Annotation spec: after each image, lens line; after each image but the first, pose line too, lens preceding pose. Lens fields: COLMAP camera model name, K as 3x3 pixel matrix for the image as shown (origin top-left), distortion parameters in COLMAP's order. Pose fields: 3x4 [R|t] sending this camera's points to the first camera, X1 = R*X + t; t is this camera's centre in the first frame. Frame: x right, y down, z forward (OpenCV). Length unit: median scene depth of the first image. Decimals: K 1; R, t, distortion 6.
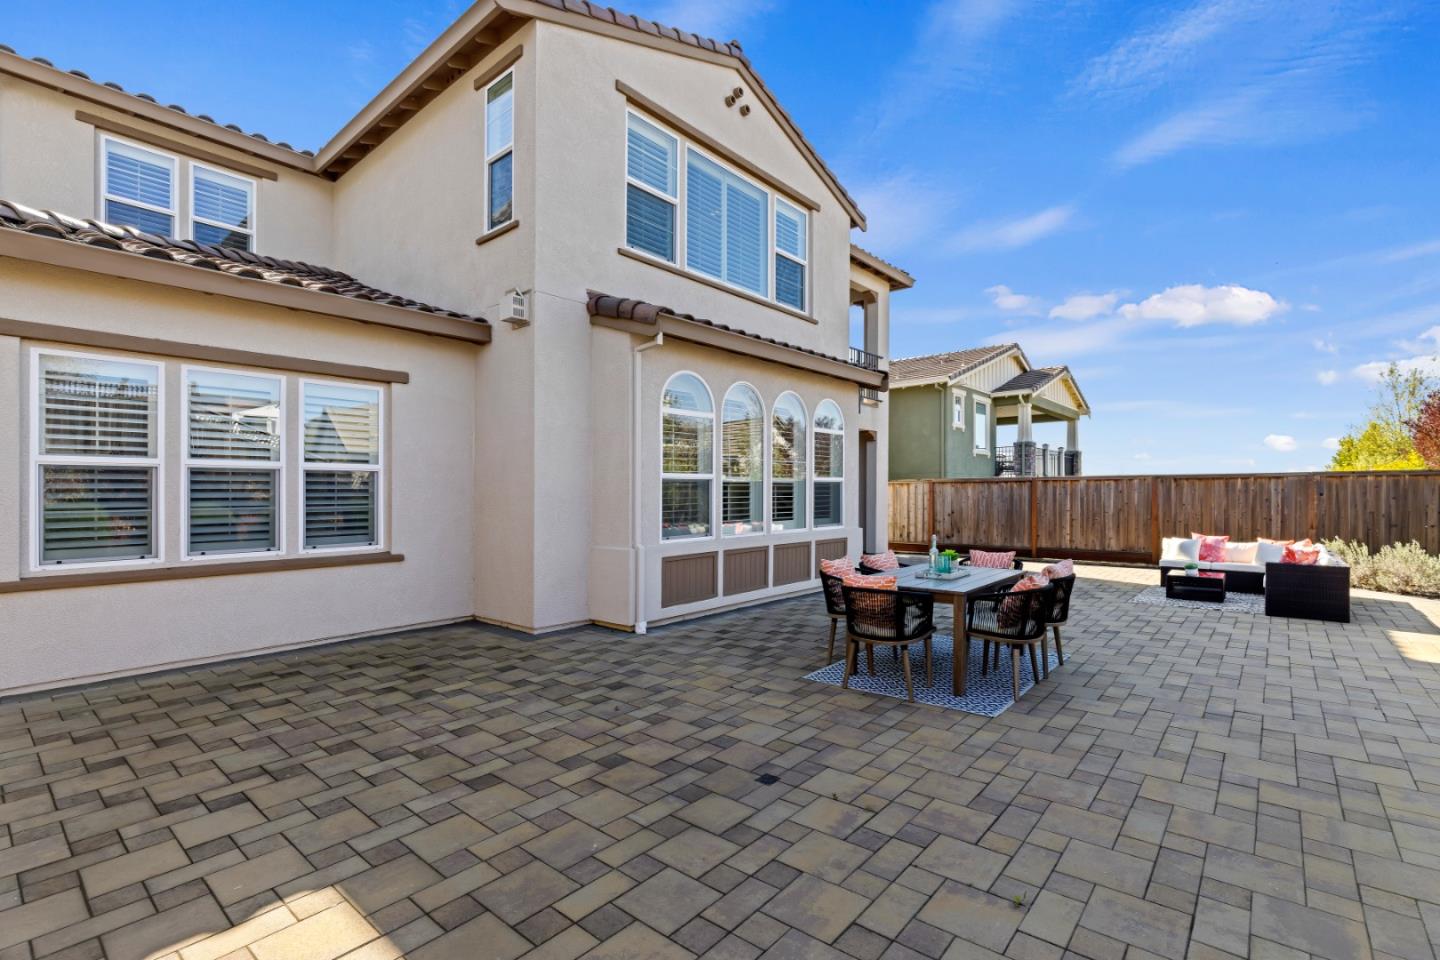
lens RADIAL K [[655.7, 0, 728.9], [0, 655.7, 491.4], [0, 0, 1]] dist [-0.003437, 0.000297]
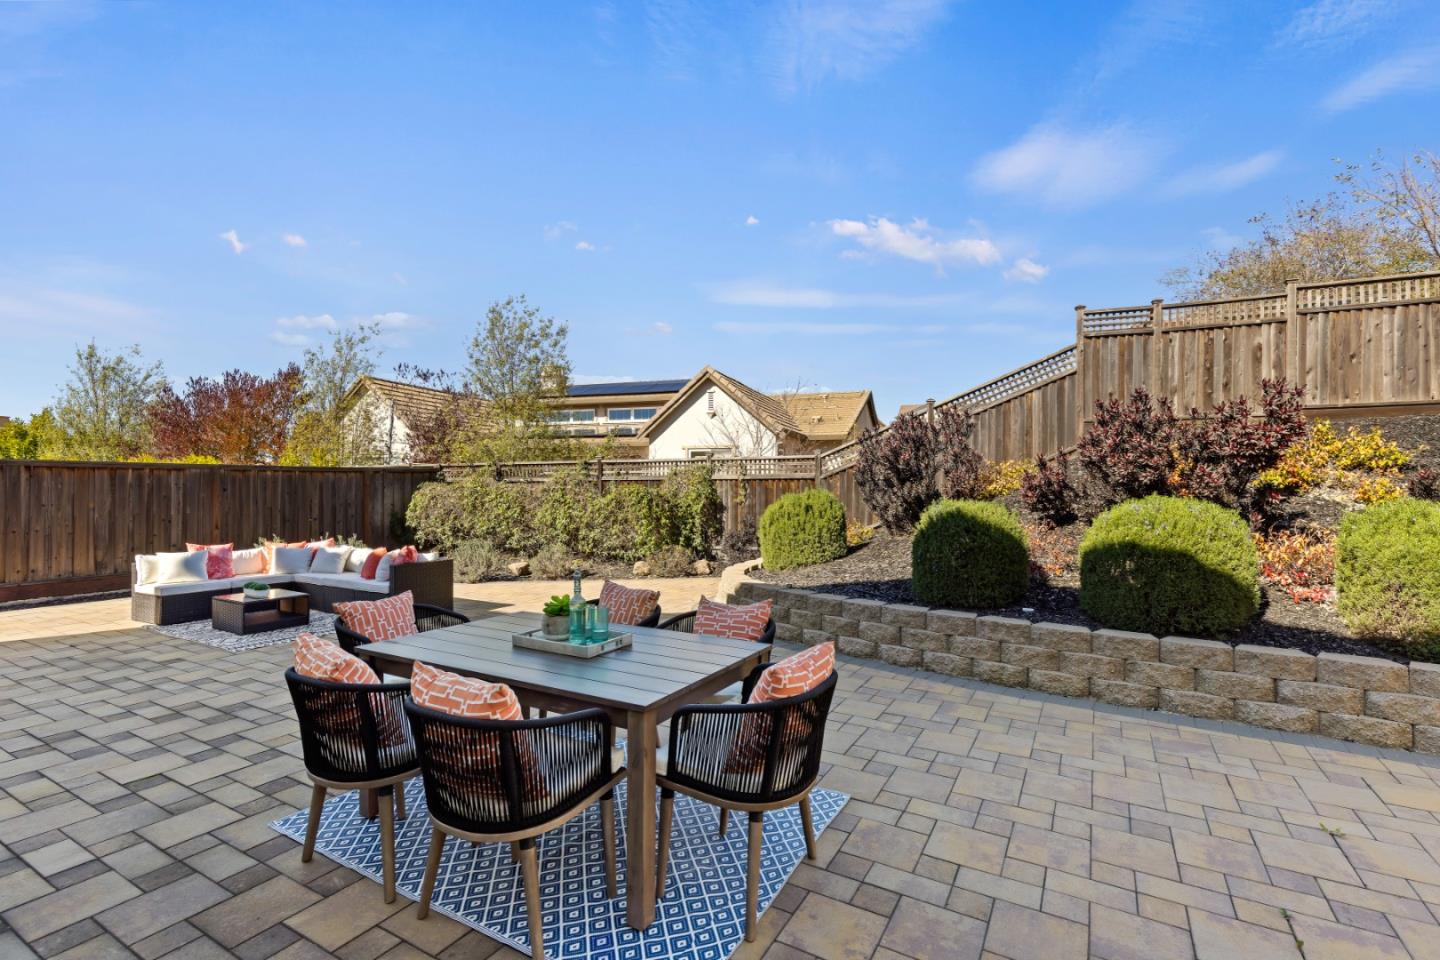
lens RADIAL K [[655.7, 0, 727.6], [0, 655.7, 486.2], [0, 0, 1]] dist [-0.003437, 0.000297]
pose [[-0.189568, 0.003744, 0.981860, -0.120668], [-0.003655, 0.999983, -0.004519, 0.001059], [-0.981861, -0.004446, -0.189551, 0.536014]]
